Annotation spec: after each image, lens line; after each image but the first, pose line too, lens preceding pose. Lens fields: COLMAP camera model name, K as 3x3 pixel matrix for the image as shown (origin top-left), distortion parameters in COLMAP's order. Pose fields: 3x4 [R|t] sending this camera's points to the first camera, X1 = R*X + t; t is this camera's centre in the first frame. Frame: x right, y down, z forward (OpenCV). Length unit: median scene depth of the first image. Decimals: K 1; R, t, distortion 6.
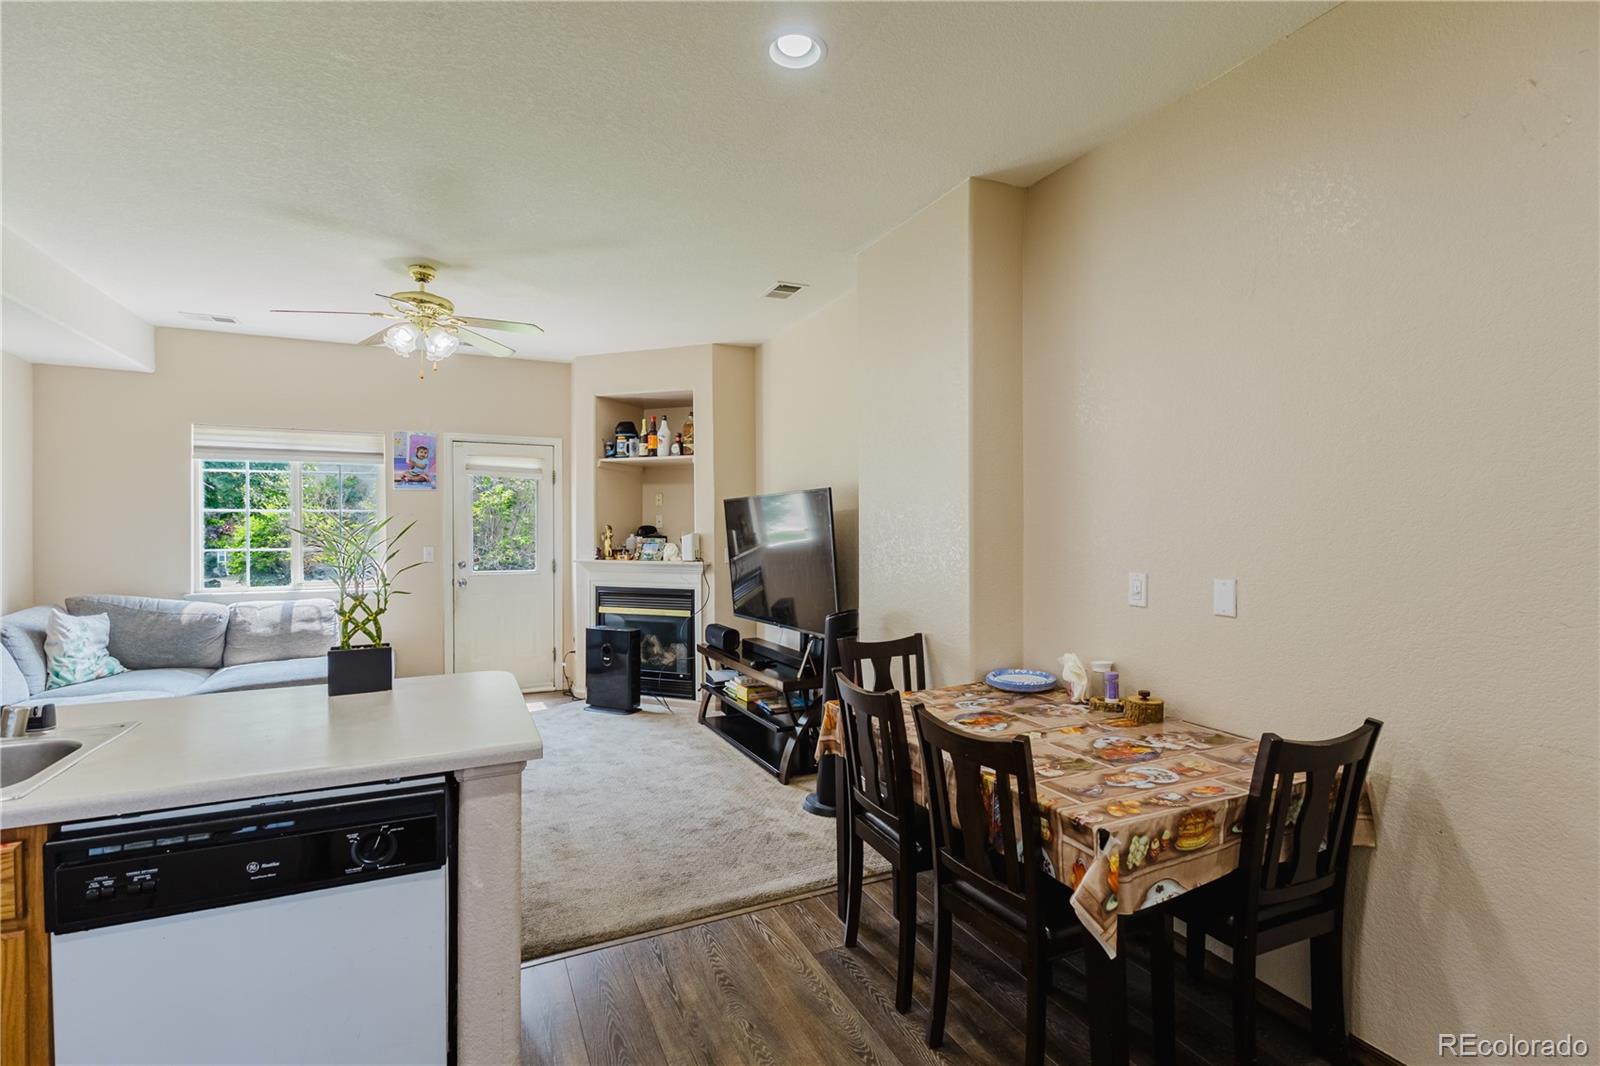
lens RADIAL K [[731.7, 0, 799.3], [0, 731.7, 531.1], [0, 0, 1]] dist [0.001621, 0.000706]
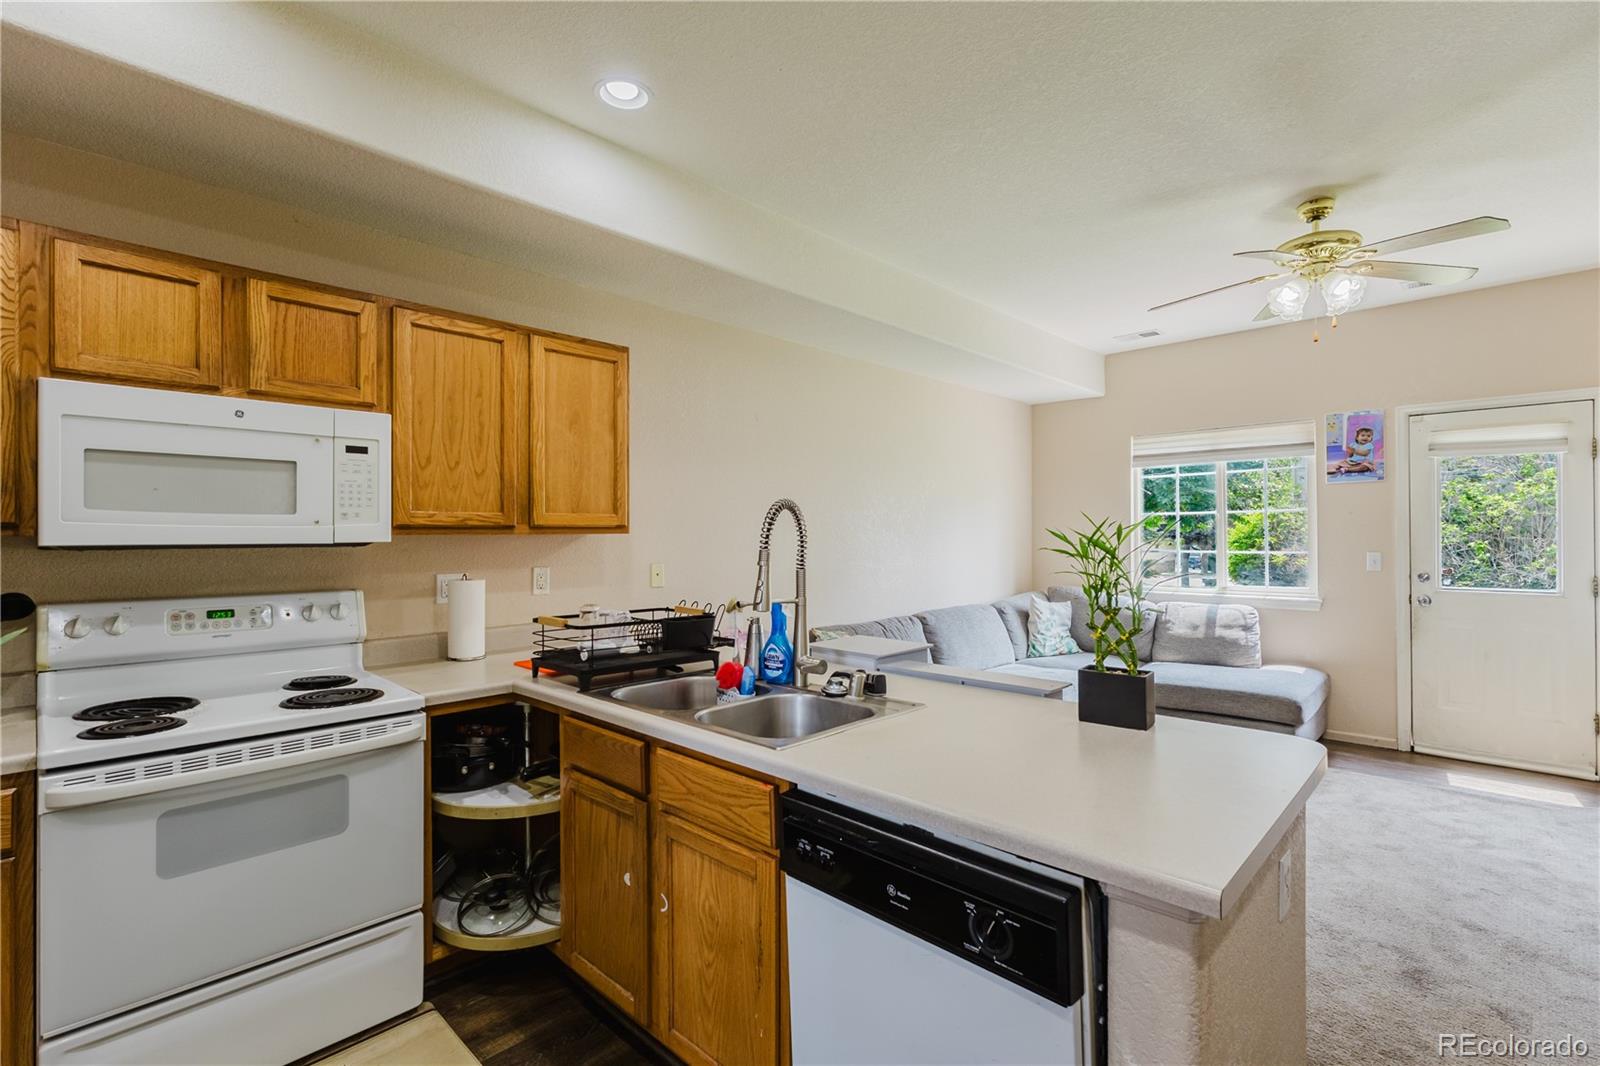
lens RADIAL K [[731.7, 0, 802.1], [0, 731.7, 532.1], [0, 0, 1]] dist [0.001621, 0.000706]
pose [[0.353741, -0.003364, -0.935337, 0.025256], [0.001592, 0.999994, -0.002994, 0.000543], [0.935342, -0.000430, 0.353744, 0.151332]]
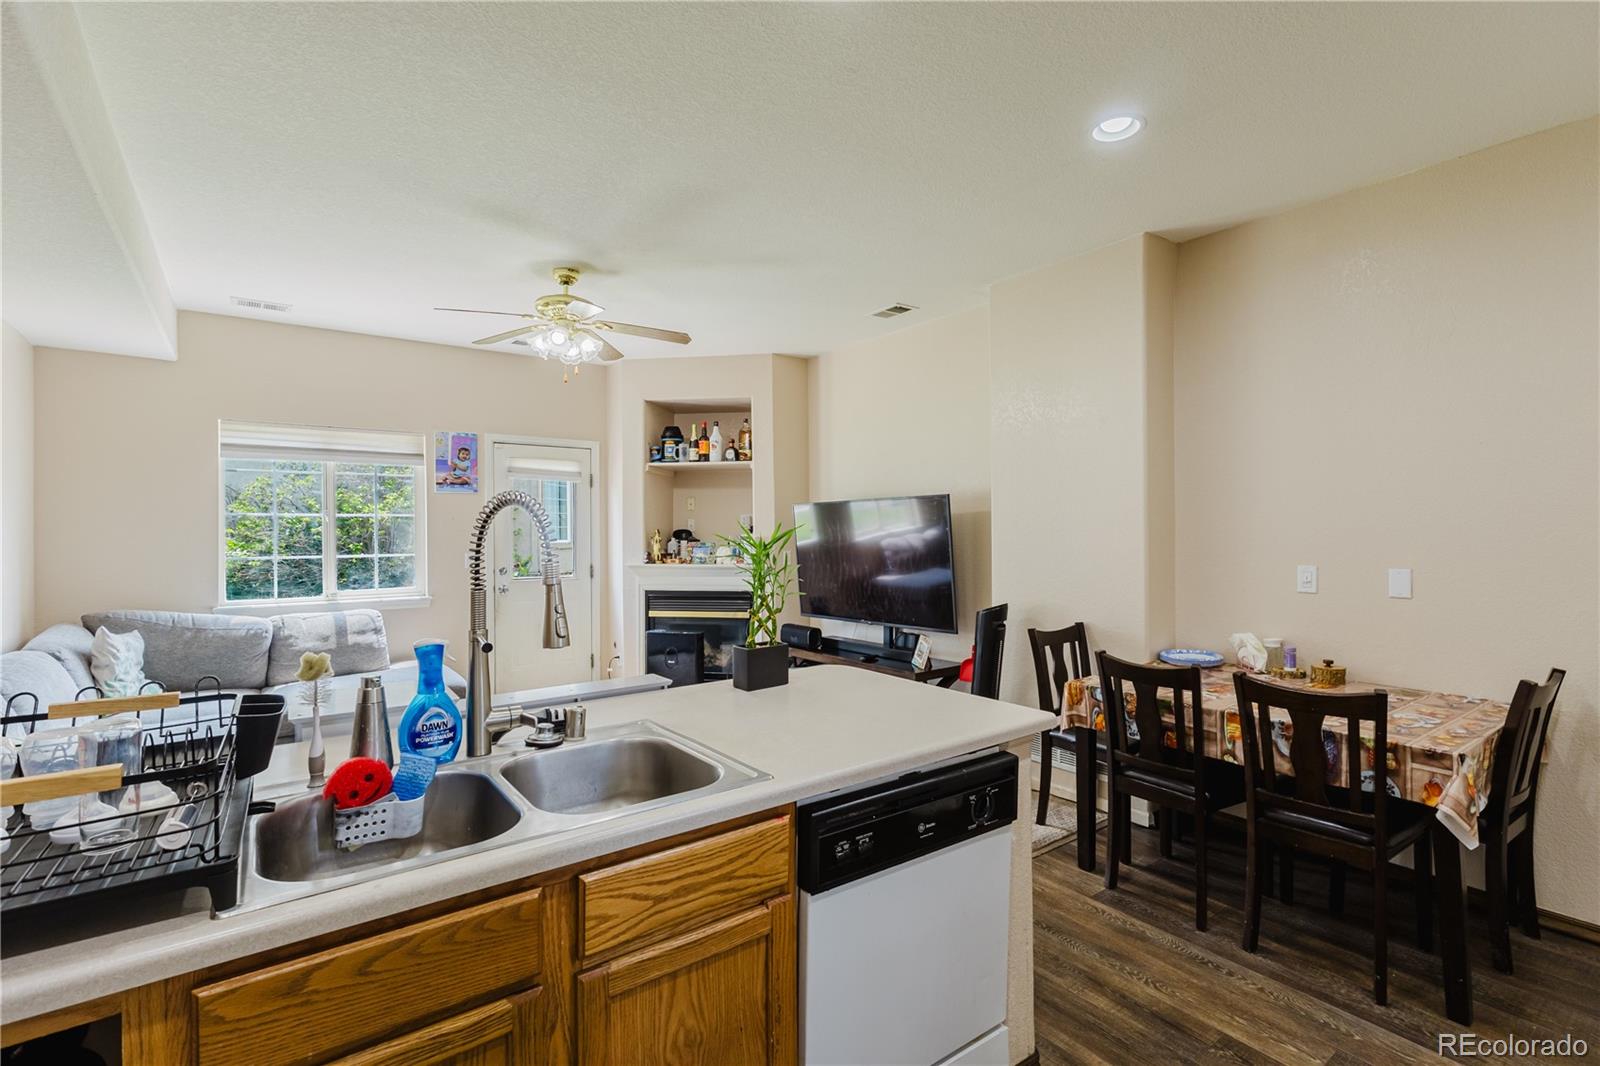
lens RADIAL K [[731.7, 0, 798.6], [0, 731.7, 531.8], [0, 0, 1]] dist [0.001621, 0.000706]
pose [[0.980804, -0.005224, 0.194926, -0.312340], [0.005711, 0.999982, -0.001938, -0.001754], [-0.194912, 0.003014, 0.980816, -0.025467]]
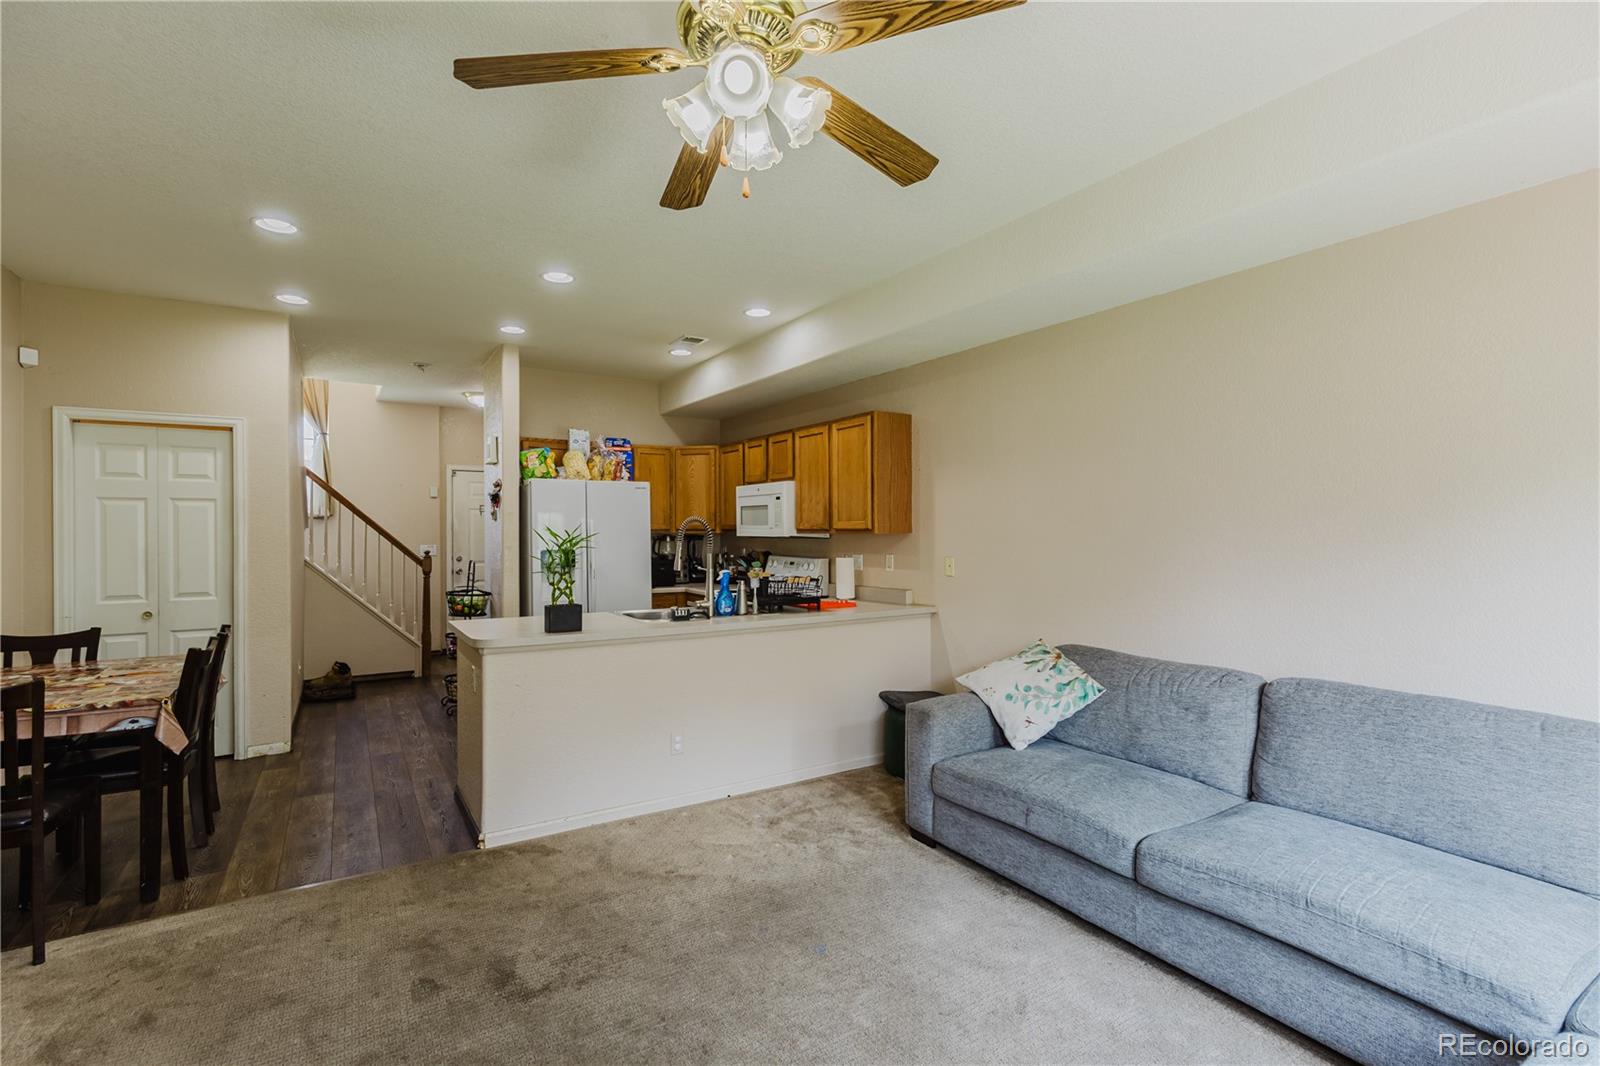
lens RADIAL K [[731.7, 0, 800.1], [0, 731.7, 530.3], [0, 0, 1]] dist [0.001621, 0.000706]
pose [[-0.992845, -0.000619, -0.119409, -0.384683], [-0.000640, 1.000000, 0.000144, -0.003817], [0.119409, 0.000219, -0.992845, 1.115679]]
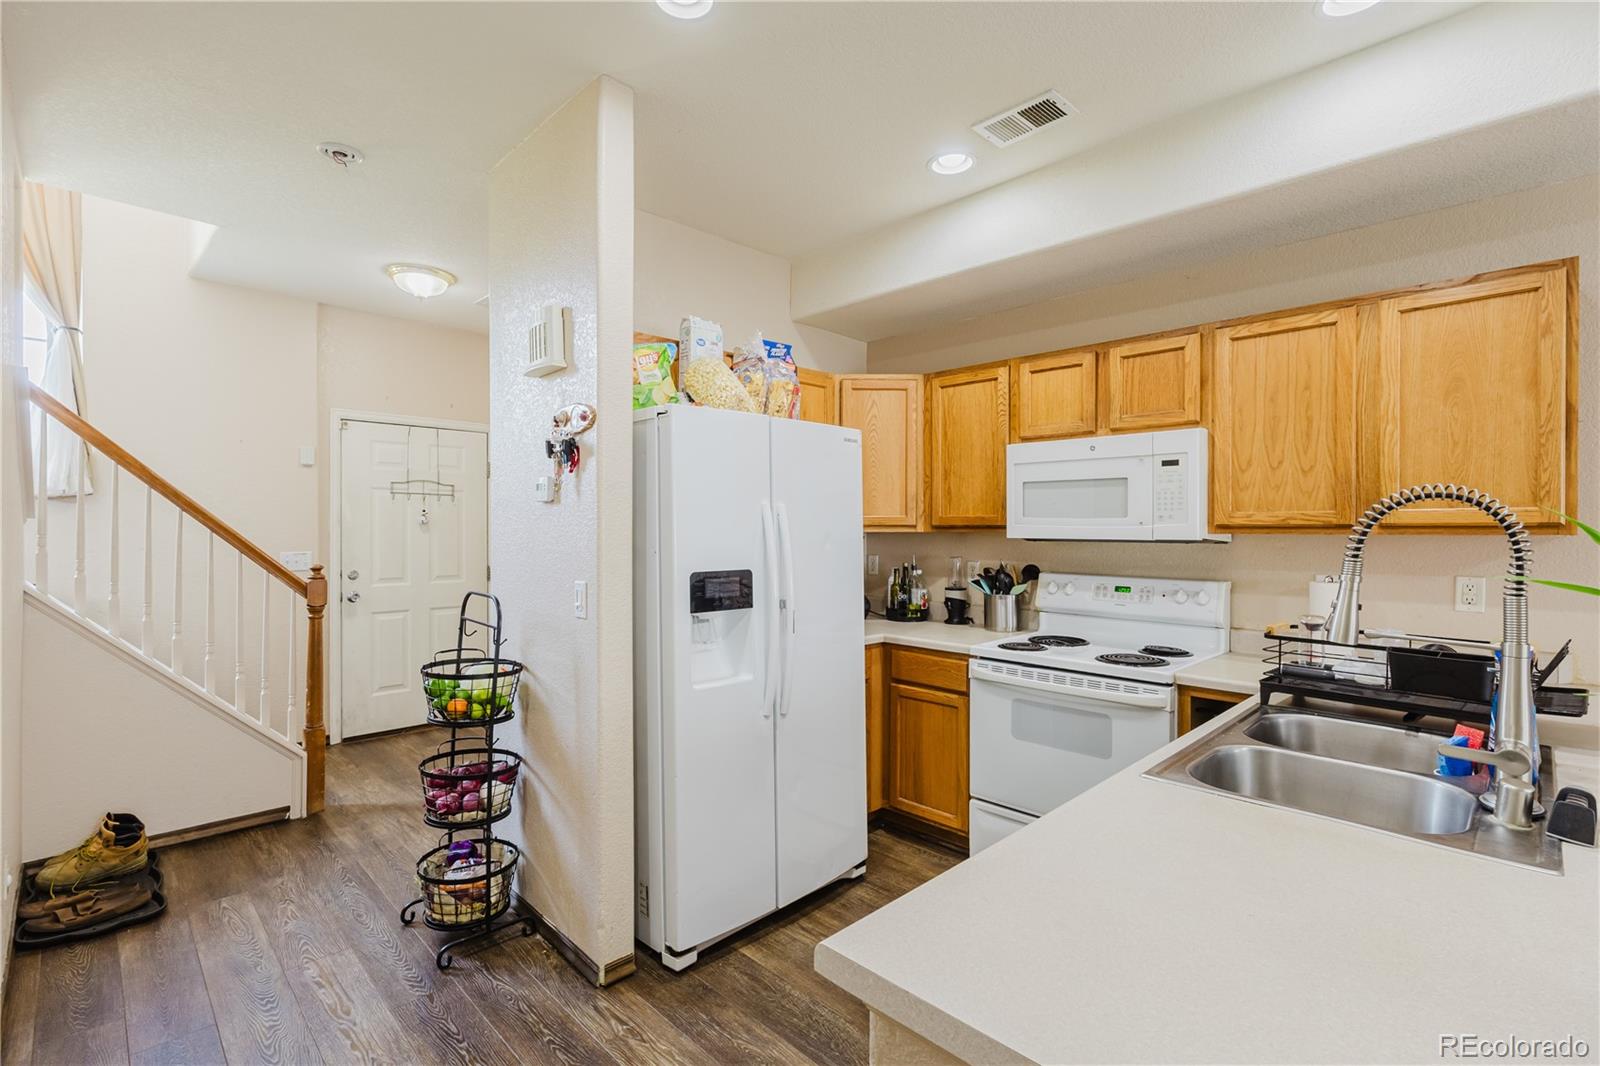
lens RADIAL K [[731.7, 0, 802.3], [0, 731.7, 530.7], [0, 0, 1]] dist [0.001621, 0.000706]
pose [[-0.943252, -0.003507, -0.332060, -0.052957], [-0.004782, 0.999984, 0.003022, -0.001863], [0.332044, 0.004438, -0.943253, 0.468492]]
